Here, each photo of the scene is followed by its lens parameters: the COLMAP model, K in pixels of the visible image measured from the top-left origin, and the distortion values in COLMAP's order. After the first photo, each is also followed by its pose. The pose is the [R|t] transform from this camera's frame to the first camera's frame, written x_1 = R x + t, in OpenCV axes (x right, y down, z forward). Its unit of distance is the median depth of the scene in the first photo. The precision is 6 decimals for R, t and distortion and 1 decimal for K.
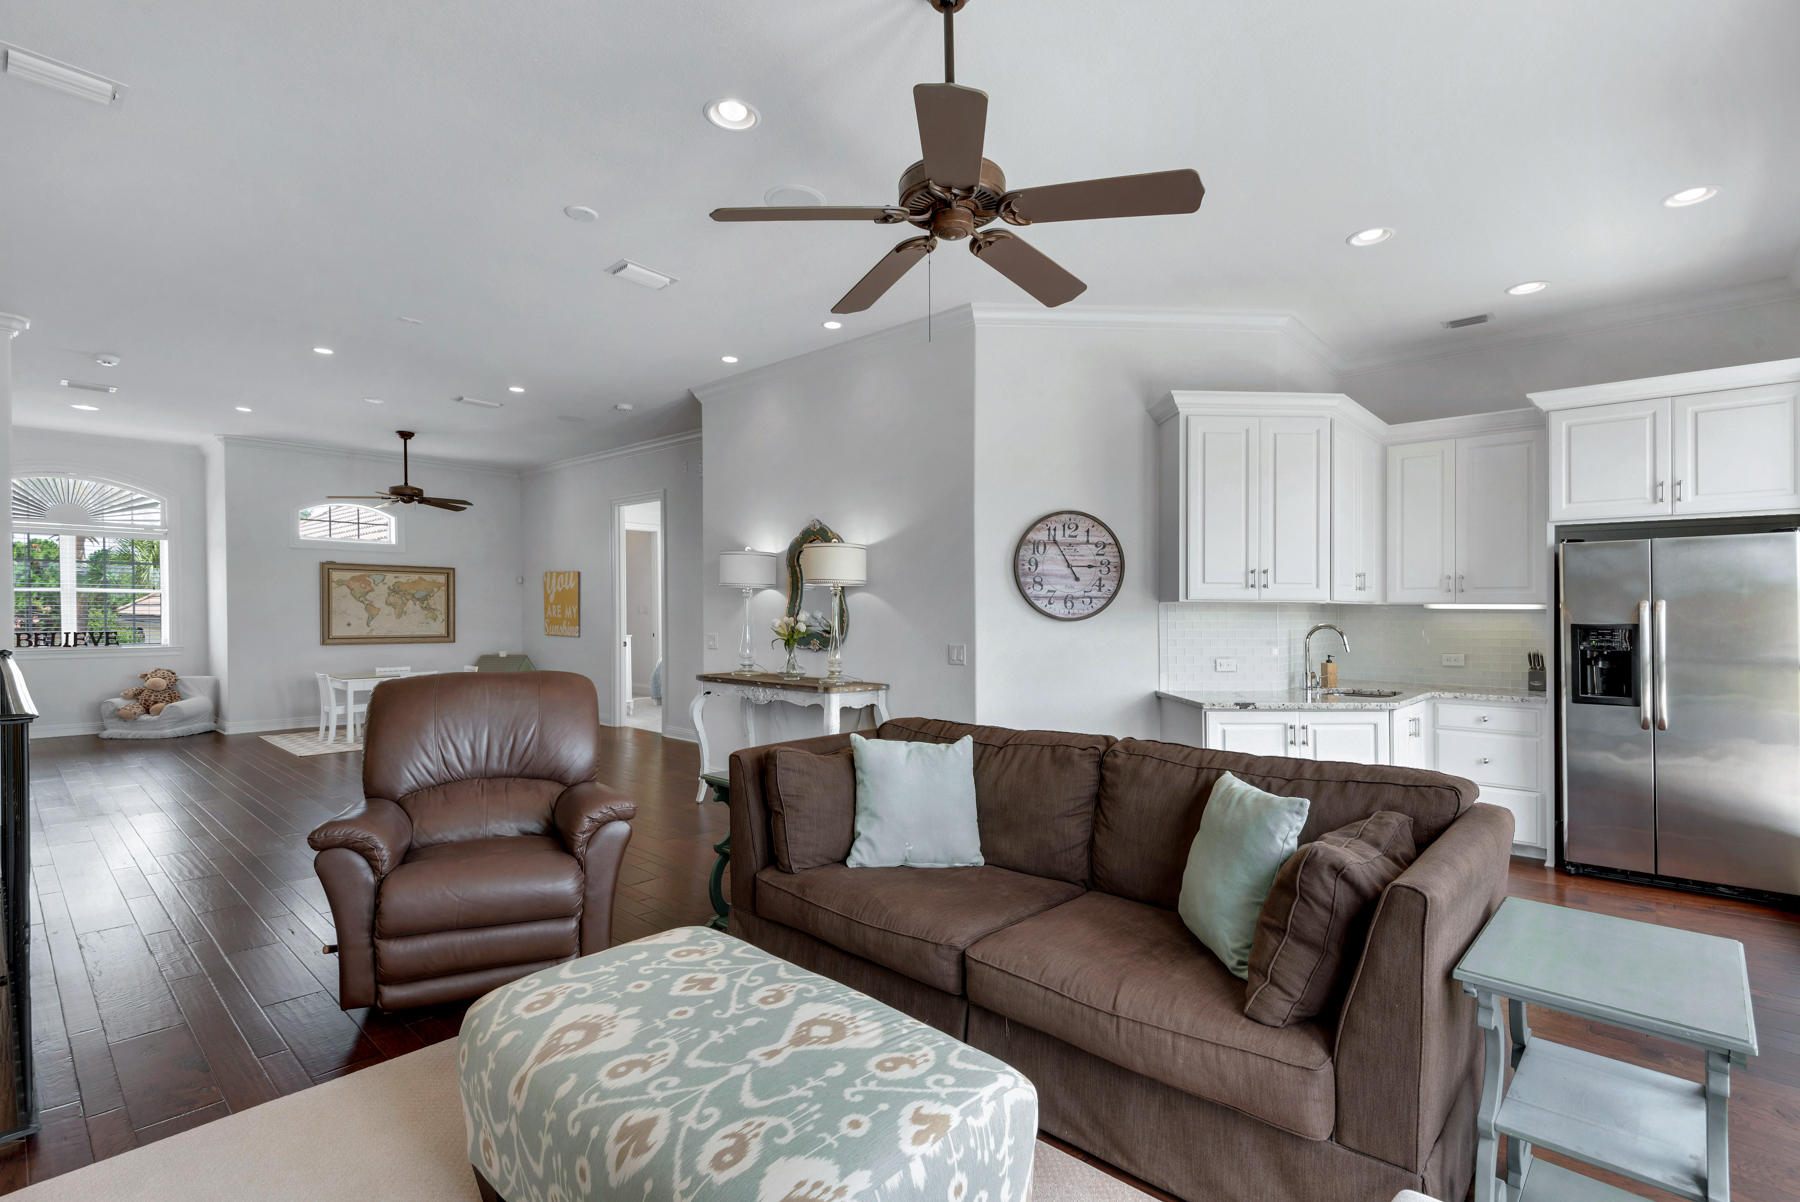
lens RADIAL K [[816.5, 0, 921.4], [0, 816.5, 615.5], [0, 0, 1]] dist [0.015164, -0.007193]
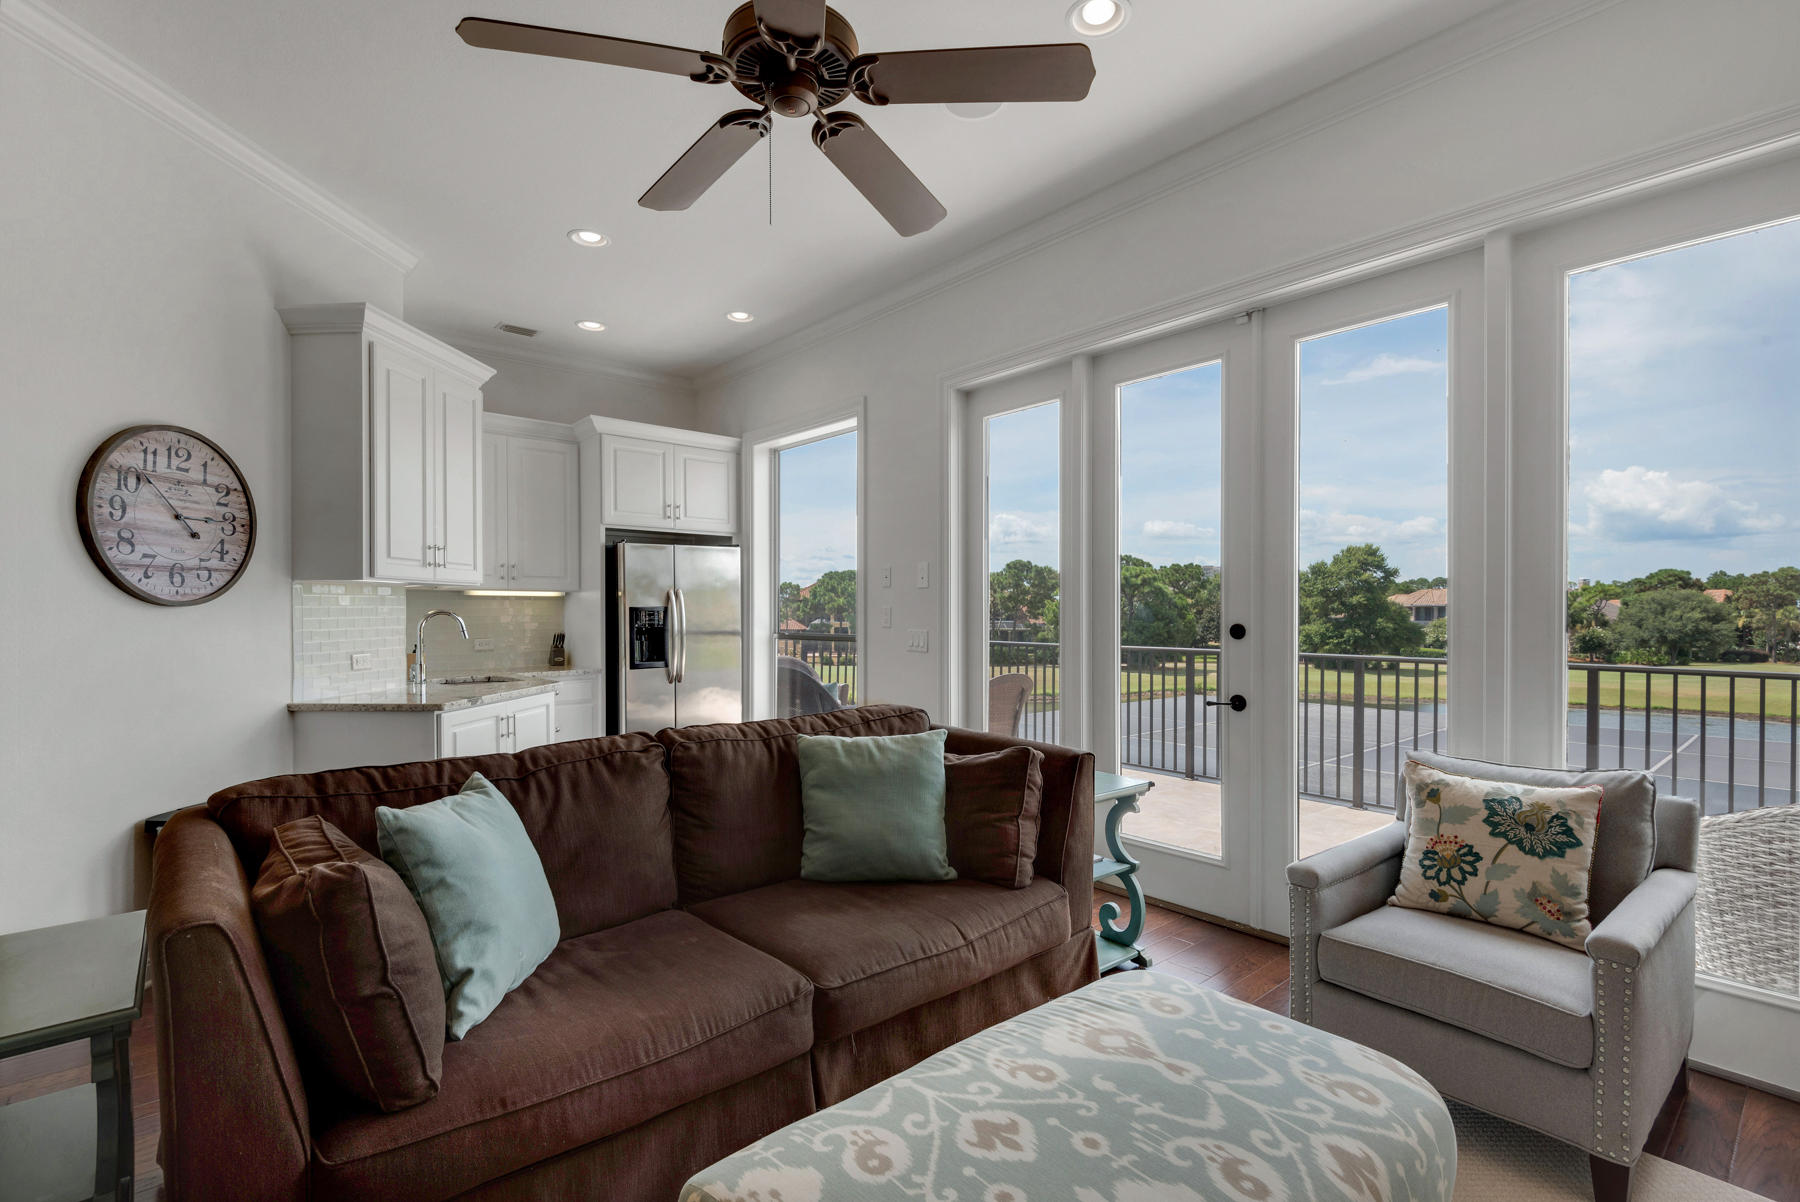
lens RADIAL K [[816.5, 0, 895.6], [0, 816.5, 608.9], [0, 0, 1]] dist [0.015164, -0.007193]
pose [[0.151503, -0.002875, 0.988453, -0.351677], [0.007209, 0.999972, 0.001804, 0.011892], [-0.988431, 0.006852, 0.151519, 0.371666]]
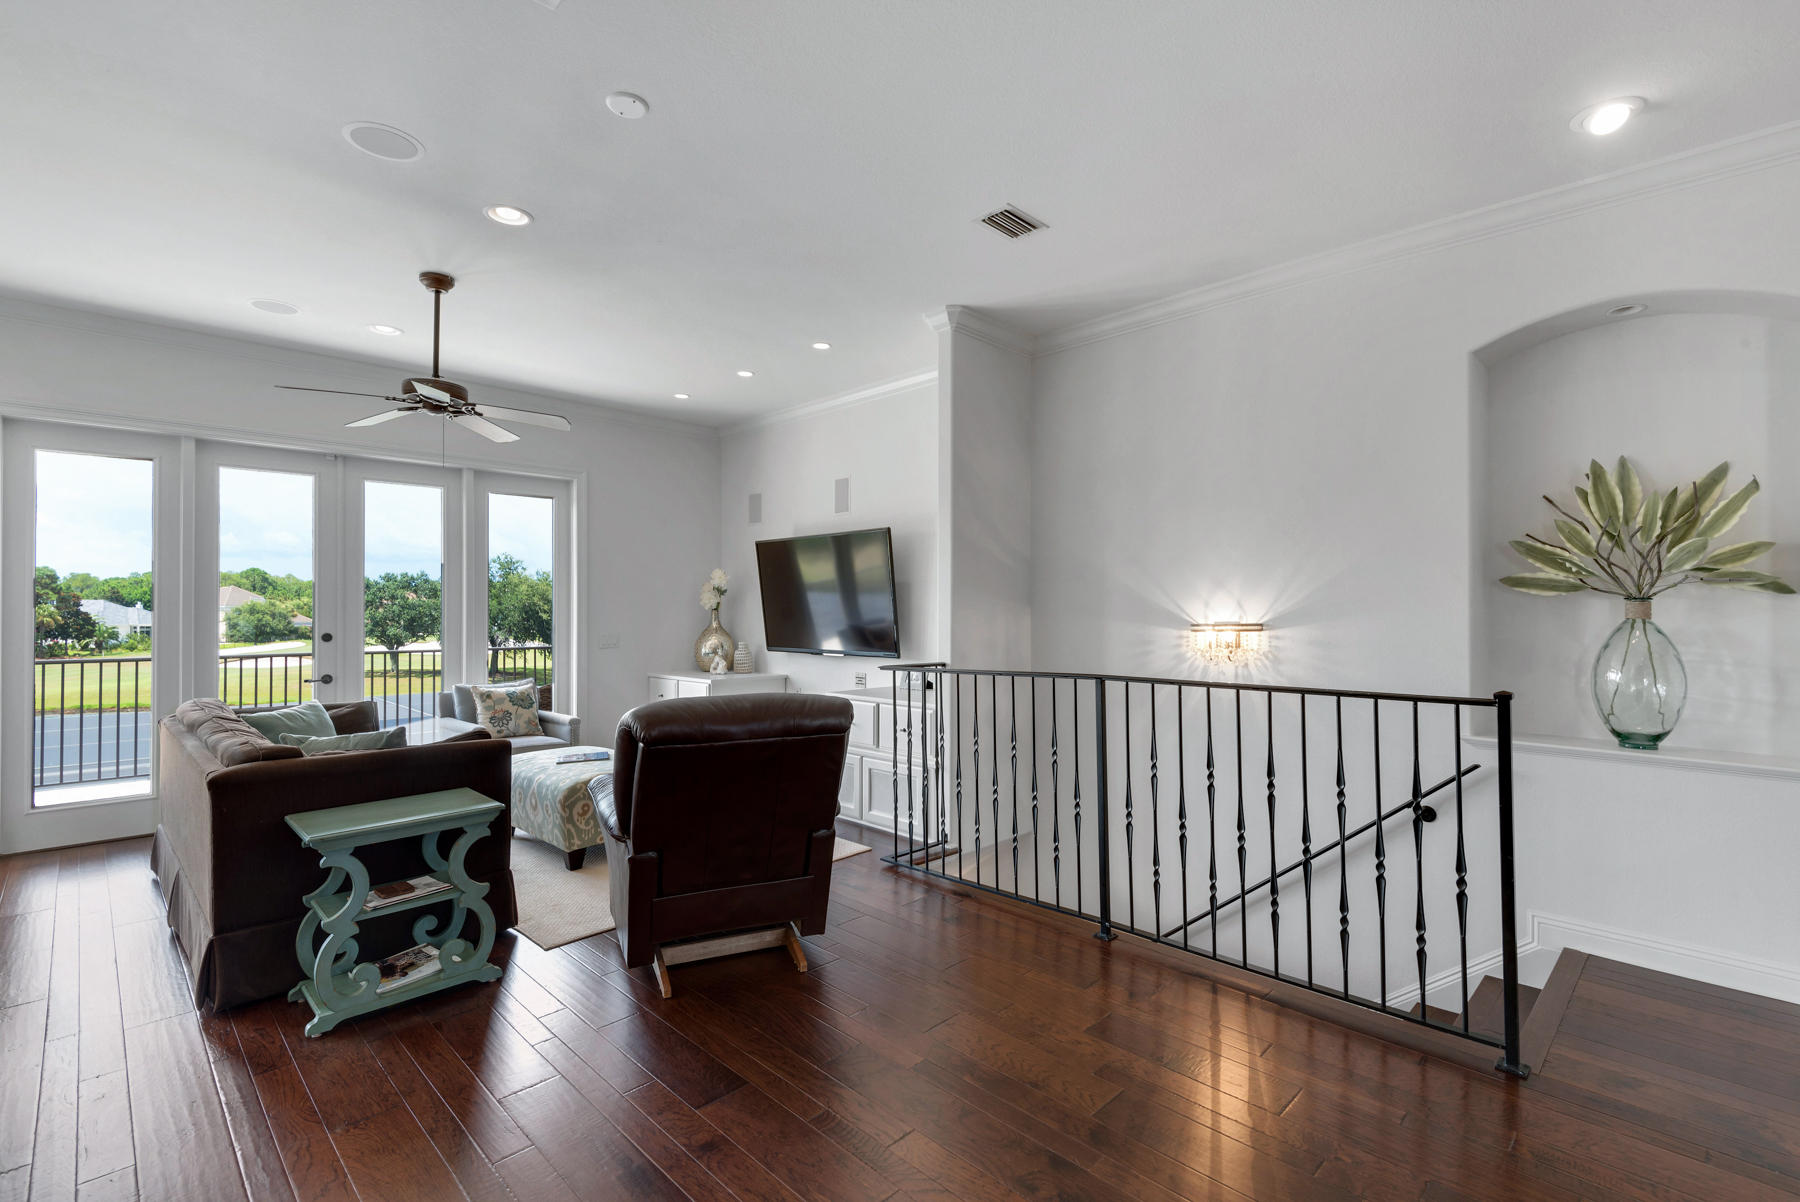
lens RADIAL K [[816.5, 0, 906.1], [0, 816.5, 596.2], [0, 0, 1]] dist [0.015164, -0.007193]
pose [[-0.997315, -0.005878, 0.073000, -0.551283], [-0.006627, 0.999928, -0.010014, -0.020295], [-0.072936, -0.010470, -0.997282, 1.324897]]
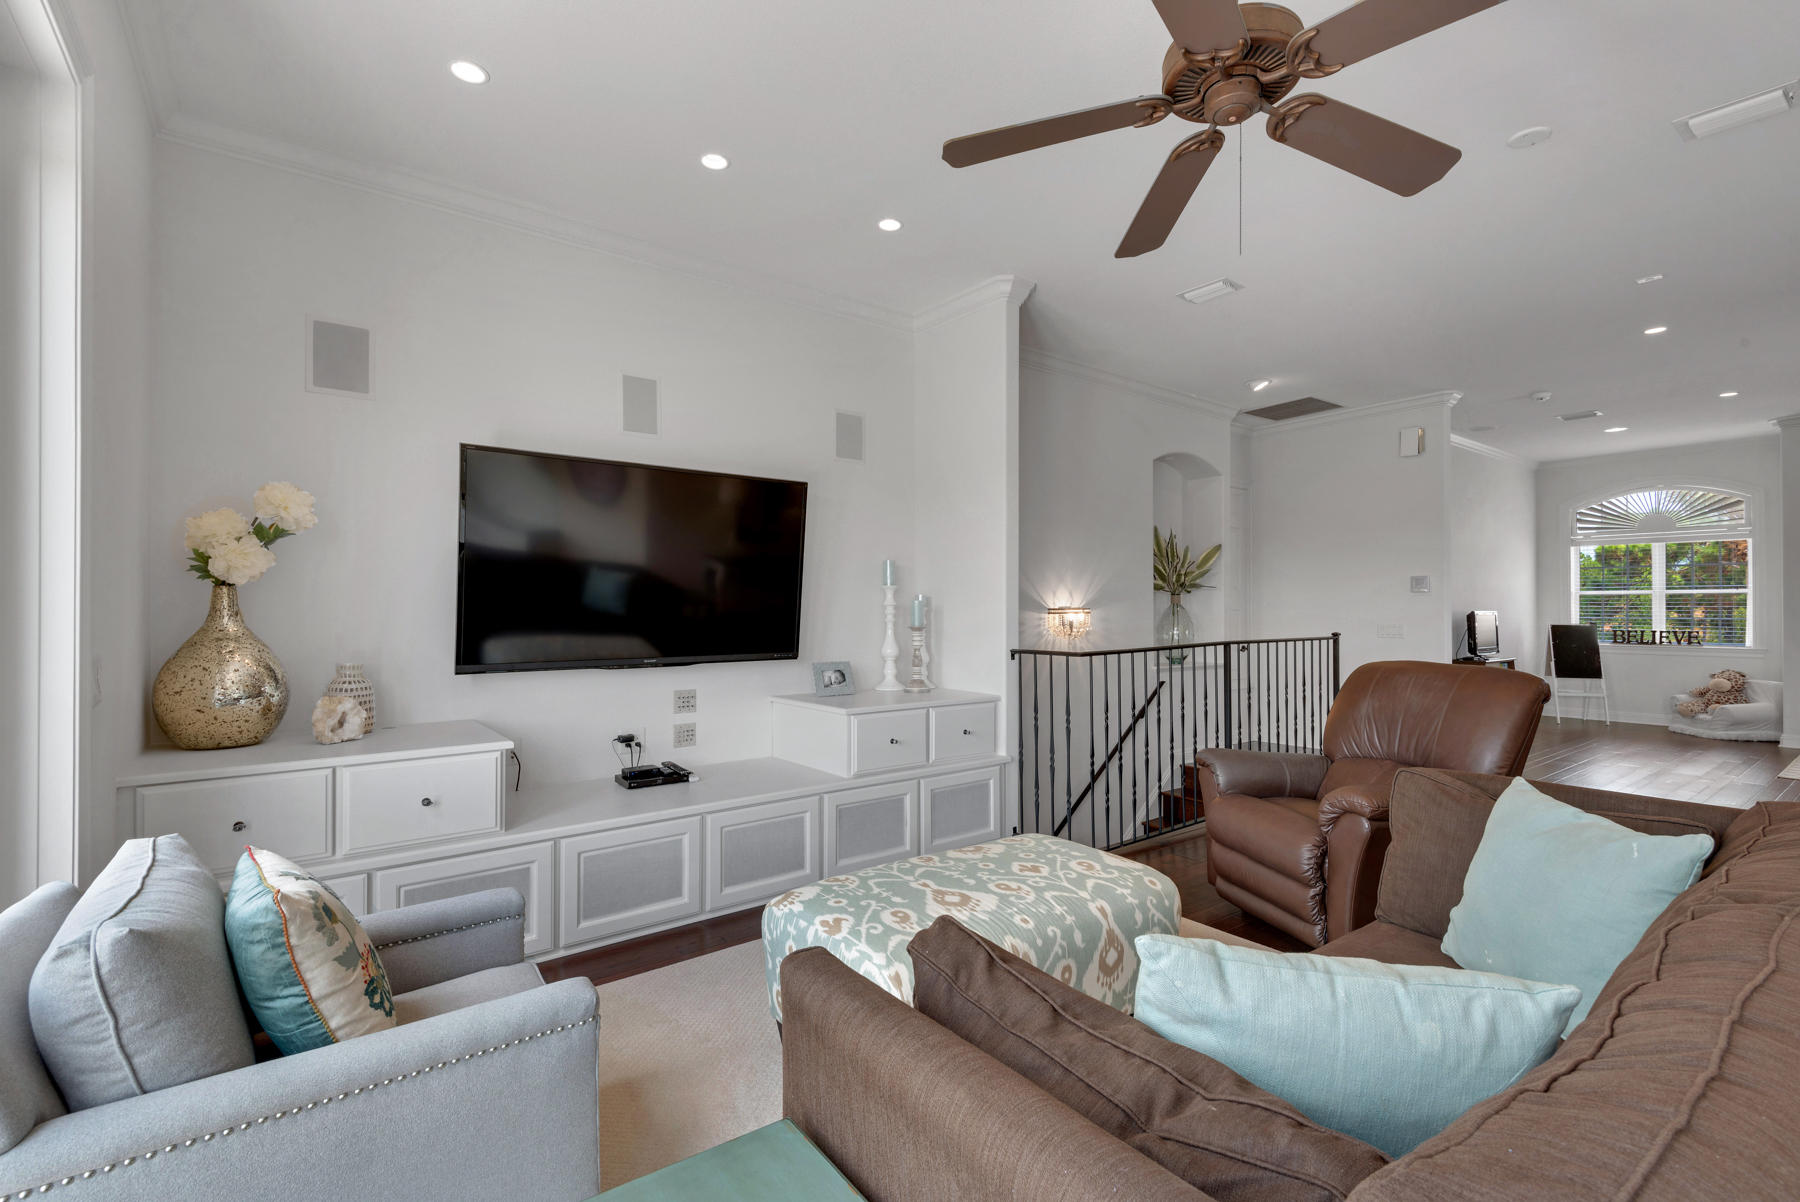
lens RADIAL K [[816.5, 0, 909.1], [0, 816.5, 600.4], [0, 0, 1]] dist [0.015164, -0.007193]
pose [[-0.194628, -0.018903, -0.980695, 0.423023], [-0.007111, 0.999815, -0.017860, 0.010893], [0.980851, 0.003498, -0.194727, 0.405309]]
